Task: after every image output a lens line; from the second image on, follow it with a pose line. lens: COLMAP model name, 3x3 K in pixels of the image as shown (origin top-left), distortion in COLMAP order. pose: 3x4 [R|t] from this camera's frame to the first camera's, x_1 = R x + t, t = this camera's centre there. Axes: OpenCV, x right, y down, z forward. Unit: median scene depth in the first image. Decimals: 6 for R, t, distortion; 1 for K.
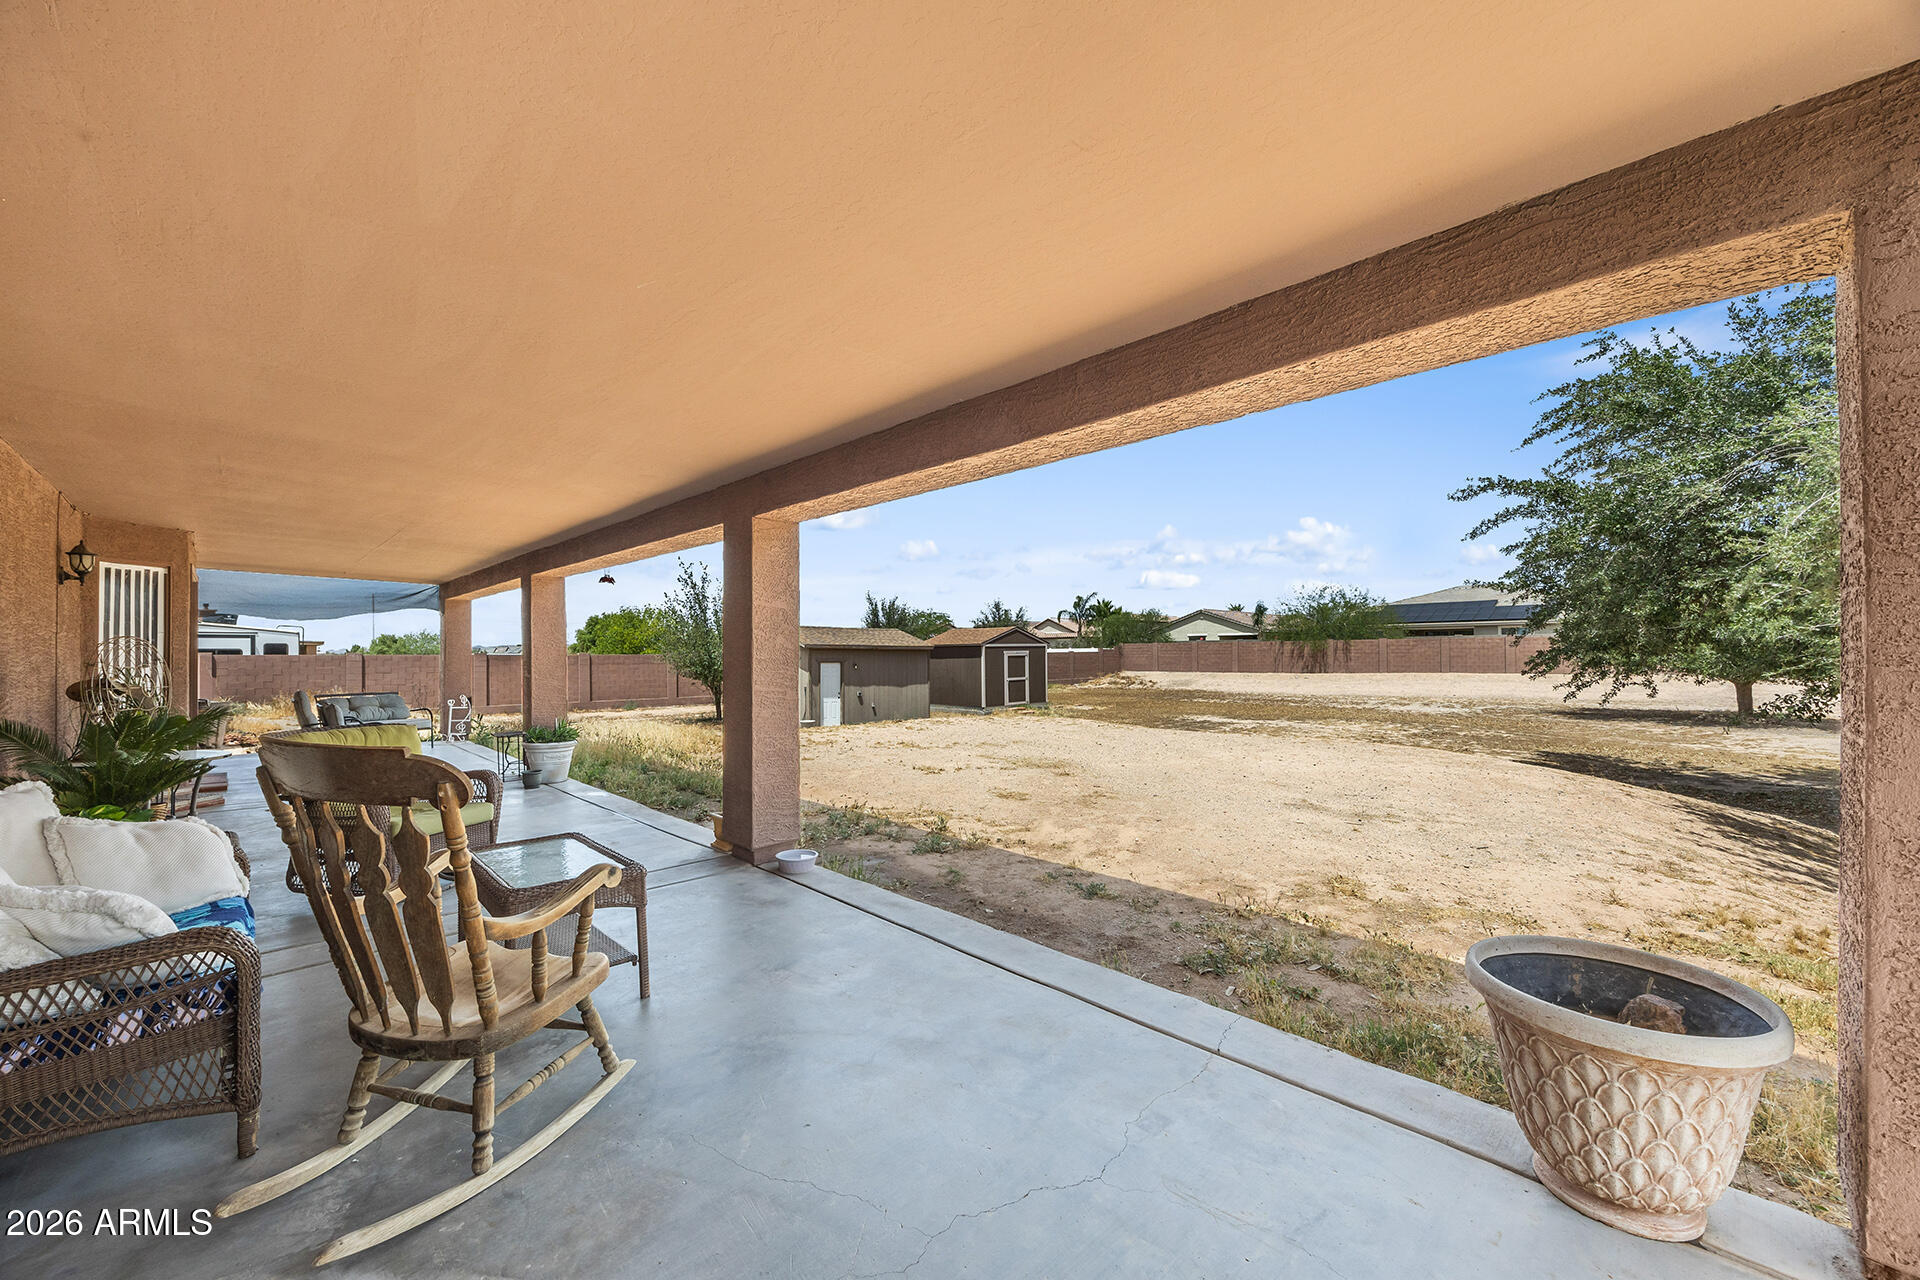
lens RADIAL K [[764.6, 0, 992.7], [0, 764.6, 658.4], [0, 0, 1]] dist [0.001170, -0.000499]
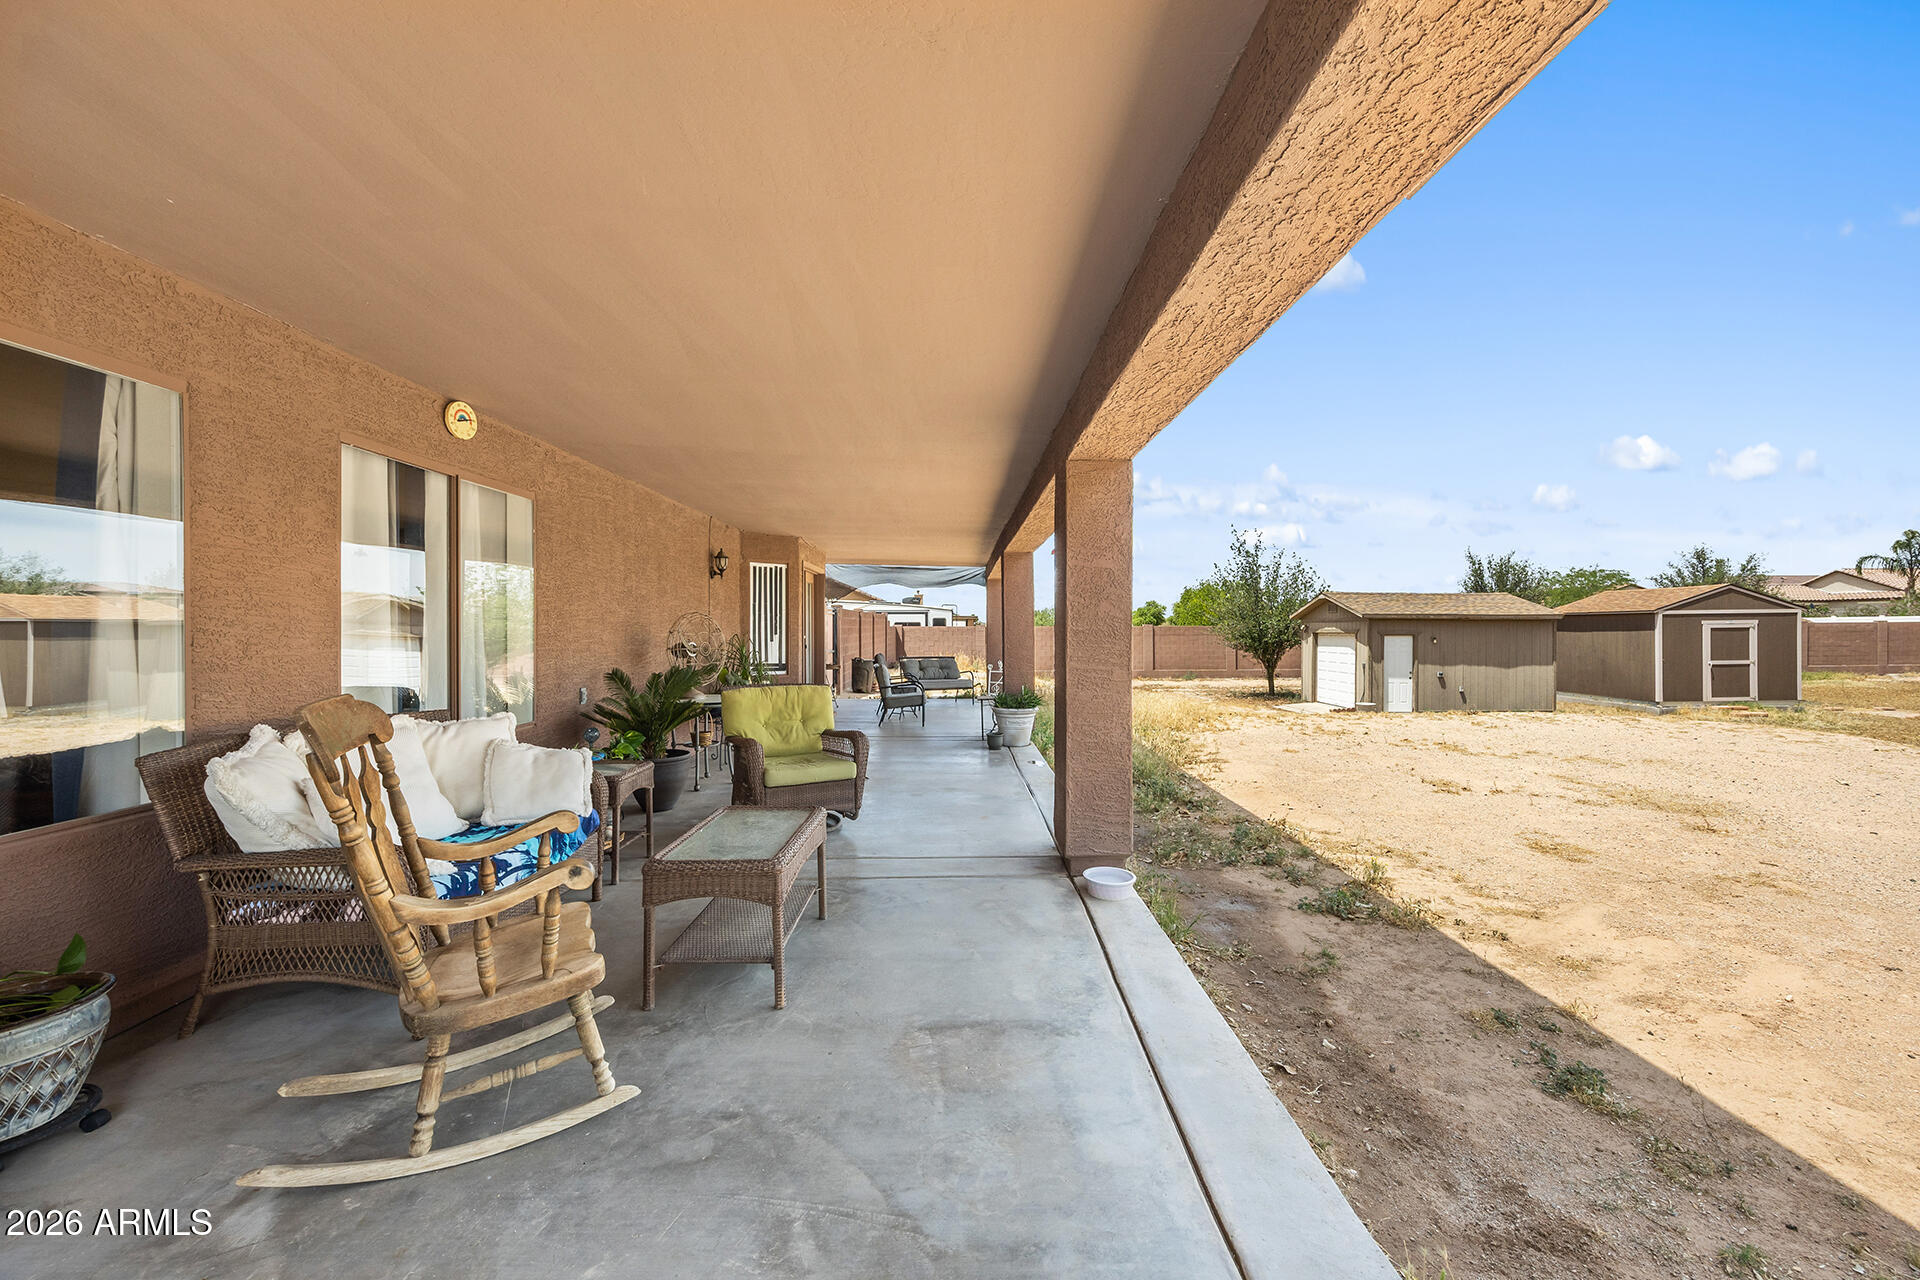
lens RADIAL K [[764.6, 0, 942.8], [0, 764.6, 636.2], [0, 0, 1]] dist [0.001170, -0.000499]
pose [[0.696578, 0.009340, -0.717420, 0.476072], [-0.003740, 0.999949, 0.009388, 0.001712], [0.717471, -0.003856, 0.696578, 0.789159]]
